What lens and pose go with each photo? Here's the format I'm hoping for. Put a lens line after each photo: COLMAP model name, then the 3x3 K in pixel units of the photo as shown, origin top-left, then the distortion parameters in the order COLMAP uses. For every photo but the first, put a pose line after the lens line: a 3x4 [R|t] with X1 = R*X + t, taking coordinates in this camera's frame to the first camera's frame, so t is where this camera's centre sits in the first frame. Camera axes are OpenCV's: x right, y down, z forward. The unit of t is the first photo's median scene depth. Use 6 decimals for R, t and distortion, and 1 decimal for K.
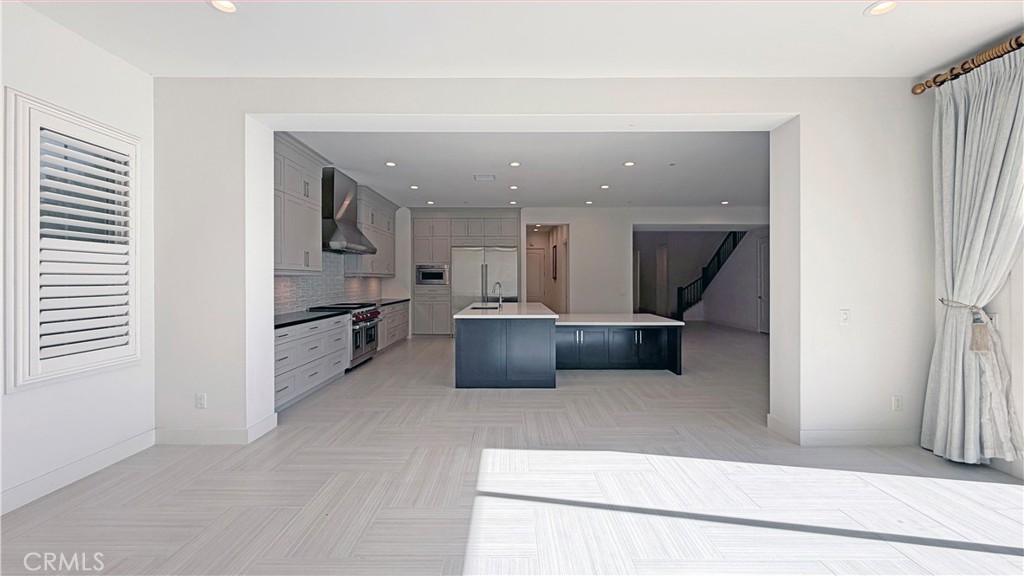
lens RADIAL K [[394.2, 0, 503.9], [0, 394.2, 284.2], [0, 0, 1]] dist [0.000558, 0.000100]
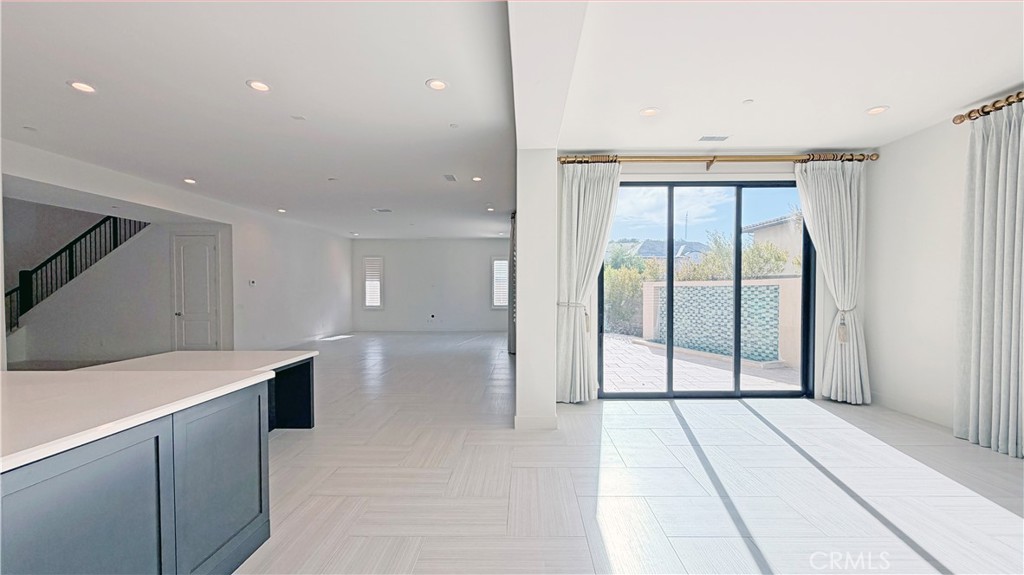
lens RADIAL K [[414.9, 0, 525.2], [0, 414.9, 296.0], [0, 0, 1]] dist [-0.001350, -0.000290]
pose [[0.001365, -0.015277, 0.999882, -0.200329], [0.013794, 0.999788, 0.015256, -0.005720], [-0.999904, 0.013772, 0.001576, 0.432651]]
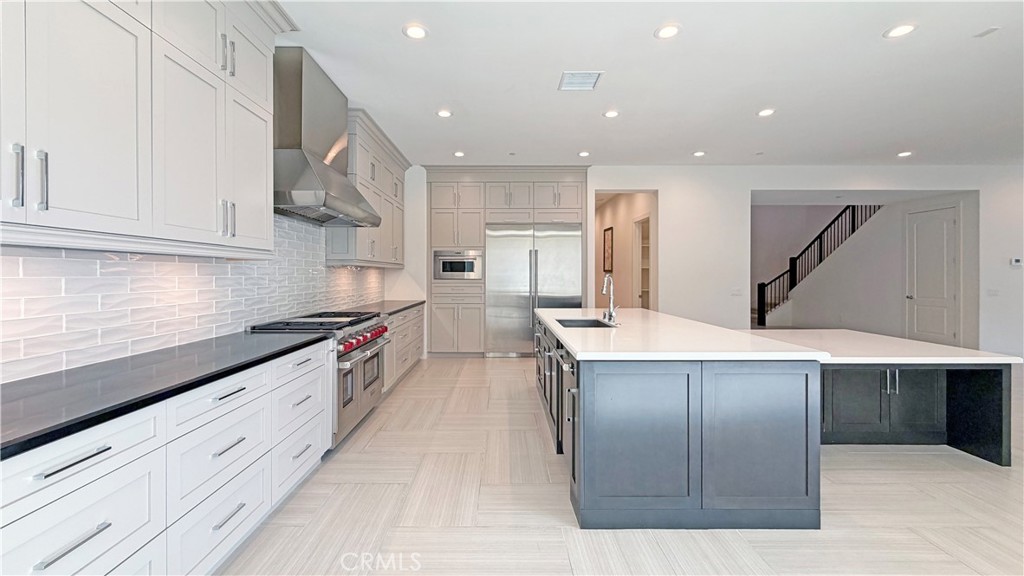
lens RADIAL K [[401.8, 0, 494.6], [0, 401.8, 275.6], [0, 0, 1]] dist [0.000107, 0.000107]
pose [[0.999984, 0.000433, -0.005596, -0.132465], [-0.000480, 0.999965, -0.008366, 0.000449], [0.005592, 0.008369, 0.999949, 0.356846]]
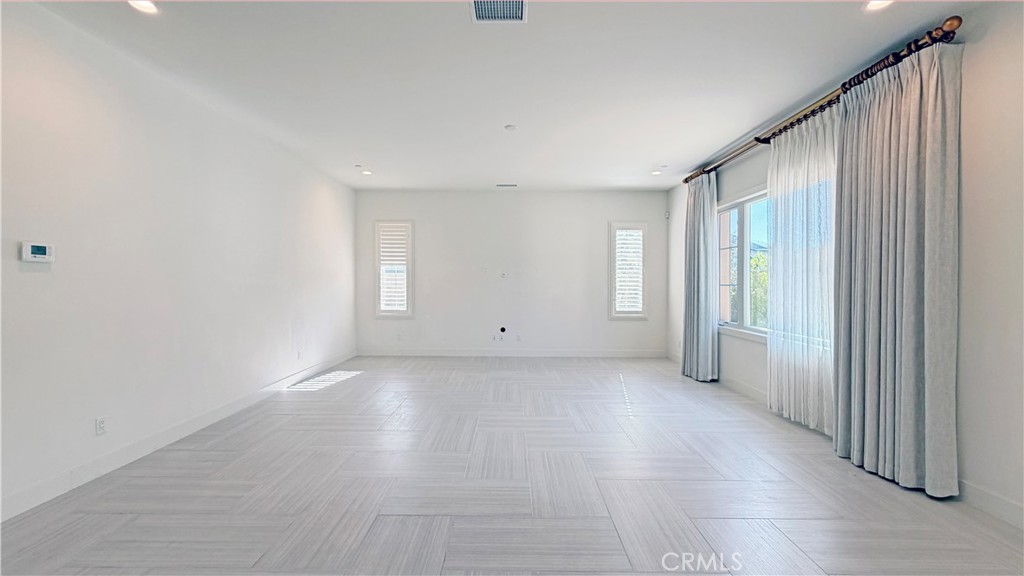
lens RADIAL K [[410.8, 0, 517.0], [0, 410.8, 288.0], [0, 0, 1]] dist [-0.000447, 0.000037]
pose [[-0.012747, -0.011071, 0.999857, 0.563840], [0.007736, 0.999908, 0.011171, -0.007632], [-0.999889, 0.007877, -0.012660, 0.789124]]
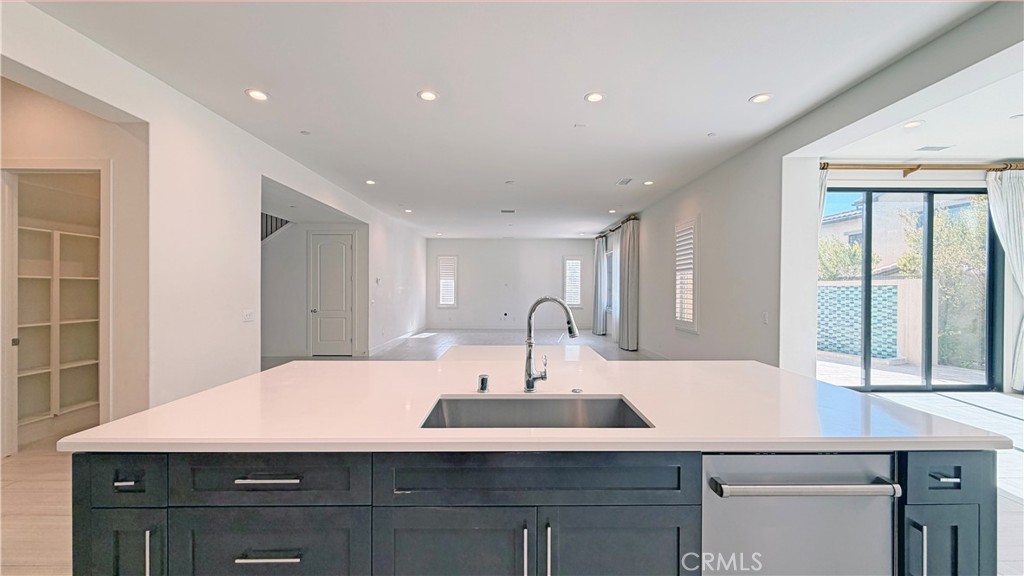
lens RADIAL K [[410.8, 0, 517.0], [0, 410.8, 288.0], [0, 0, 1]] dist [-0.000447, 0.000037]
pose [[-0.014601, 0.003122, 0.999889, -0.223359], [0.009262, 0.999953, -0.002986, -0.007638], [-0.999850, 0.009218, -0.014629, 0.786306]]
